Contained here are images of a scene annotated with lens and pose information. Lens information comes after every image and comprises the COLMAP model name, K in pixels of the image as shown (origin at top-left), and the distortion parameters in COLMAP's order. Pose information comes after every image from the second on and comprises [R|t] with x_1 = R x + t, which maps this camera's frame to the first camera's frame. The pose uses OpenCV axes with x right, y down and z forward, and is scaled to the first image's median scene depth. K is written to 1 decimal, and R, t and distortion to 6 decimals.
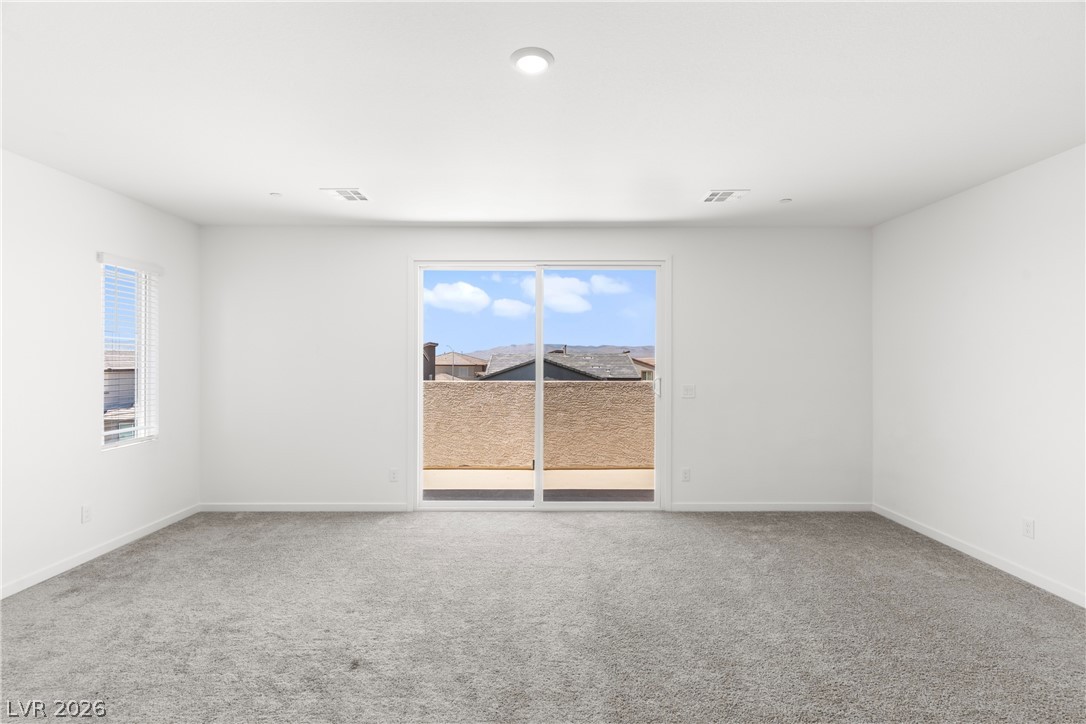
lens RADIAL K [[512.6, 0, 543.4], [0, 512.6, 360.1], [0, 0, 1]] dist [0.008186, -0.000952]
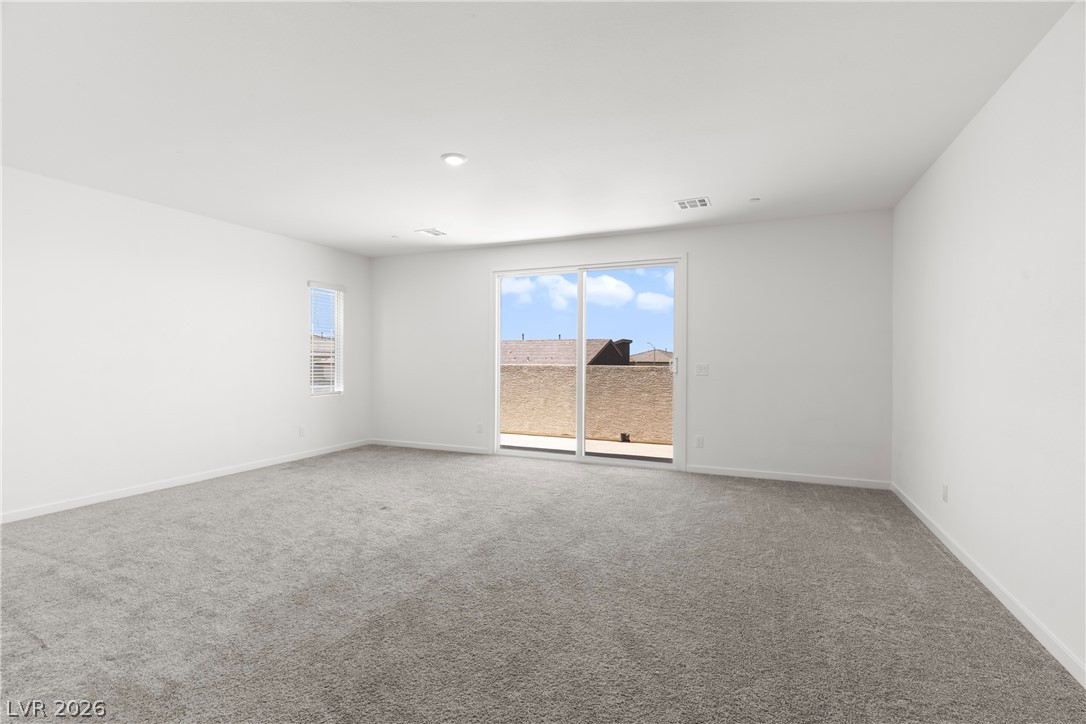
lens RADIAL K [[512.6, 0, 543.0], [0, 512.6, 366.7], [0, 0, 1]] dist [0.008186, -0.000952]
pose [[0.917448, 0.008427, -0.397767, 0.434459], [-0.000962, 0.999820, 0.018963, 0.033797], [0.397855, -0.017015, 0.917291, -0.209958]]
